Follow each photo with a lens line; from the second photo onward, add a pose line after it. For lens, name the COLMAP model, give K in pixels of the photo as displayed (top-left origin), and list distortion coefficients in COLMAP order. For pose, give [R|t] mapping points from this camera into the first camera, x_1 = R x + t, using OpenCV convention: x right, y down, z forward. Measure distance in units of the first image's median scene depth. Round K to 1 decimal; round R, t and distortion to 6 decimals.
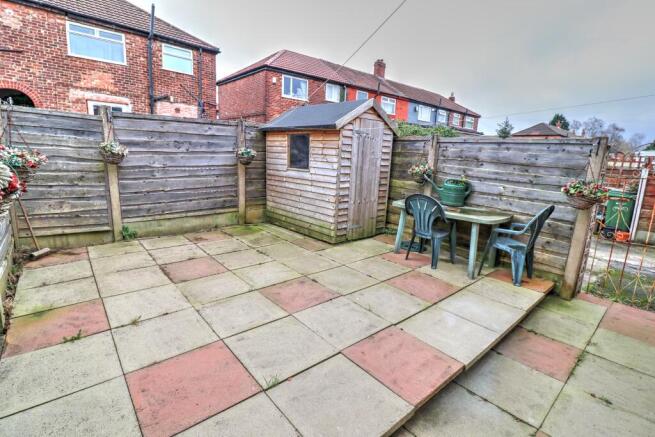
lens RADIAL K [[304.2, 0, 320.5], [0, 304.2, 214.5], [0, 0, 1]] dist [0.001574, -0.013952]
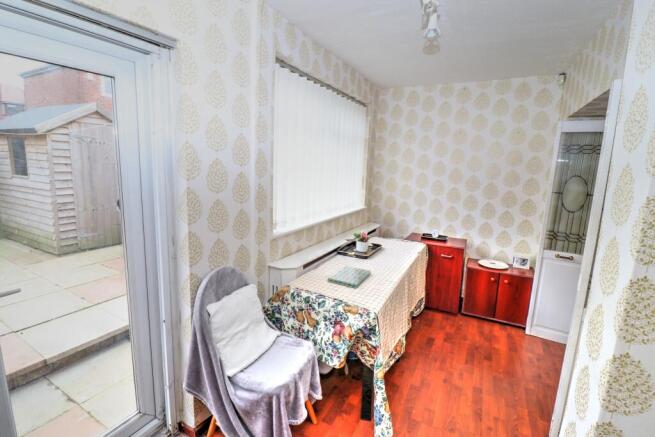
lens RADIAL K [[304.2, 0, 320.5], [0, 304.2, 214.5], [0, 0, 1]] dist [0.001574, -0.013952]
pose [[0.941754, -0.059209, 0.331051, 0.521820], [0.065108, 0.997855, -0.006747, 0.032486], [-0.329941, 0.027908, 0.943589, -0.152163]]
